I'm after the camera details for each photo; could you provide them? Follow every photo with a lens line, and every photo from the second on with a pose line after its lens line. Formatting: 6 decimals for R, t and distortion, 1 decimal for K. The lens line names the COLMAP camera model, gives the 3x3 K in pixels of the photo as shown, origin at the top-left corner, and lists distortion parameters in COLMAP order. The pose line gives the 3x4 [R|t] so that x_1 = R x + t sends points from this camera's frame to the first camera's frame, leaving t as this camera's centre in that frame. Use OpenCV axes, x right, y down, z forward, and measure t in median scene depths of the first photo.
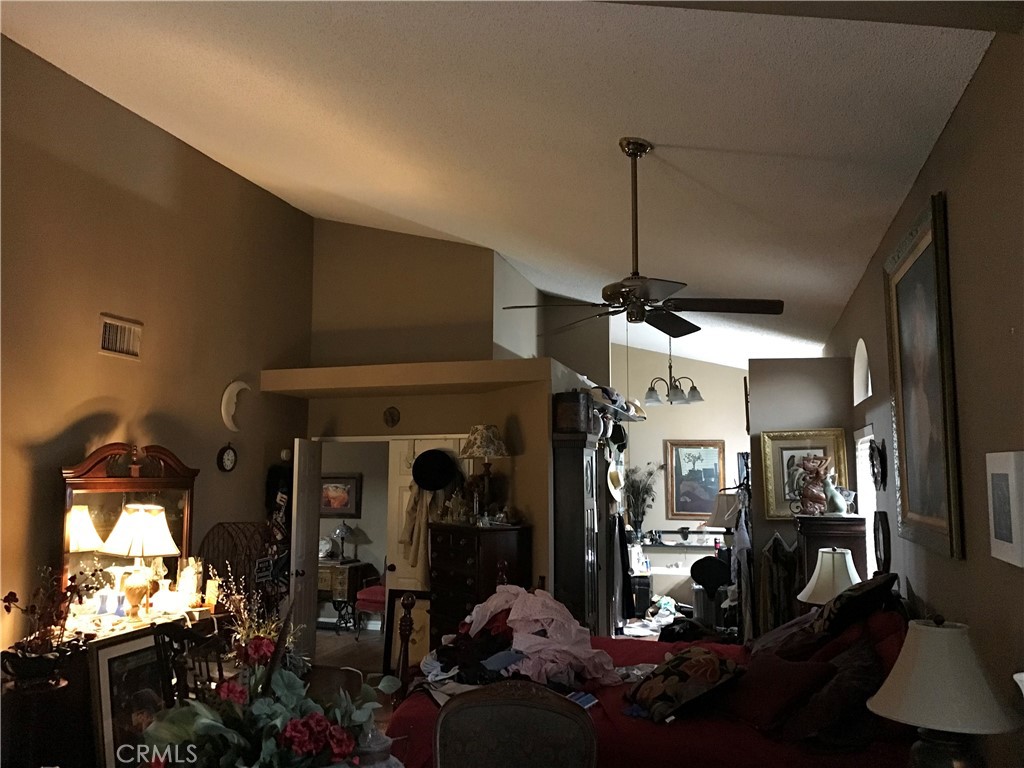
lens RADIAL K [[831.3, 0, 507.5], [0, 831.3, 380.9], [0, 0, 1]] dist [0.039982, -0.038119]
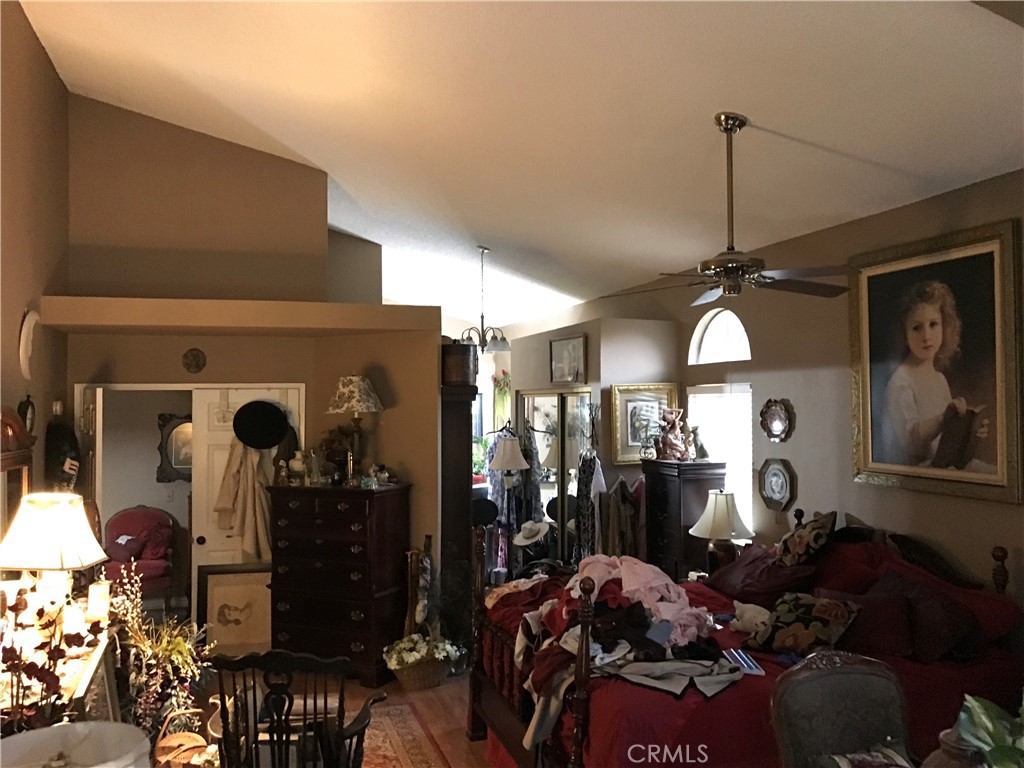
lens RADIAL K [[831.3, 0, 507.5], [0, 831.3, 380.9], [0, 0, 1]] dist [0.039982, -0.038119]
pose [[0.835438, 0.006126, 0.549550, -0.388847], [-0.053599, 0.996079, 0.070380, -0.013411], [-0.546964, -0.088253, 0.832491, 0.162201]]
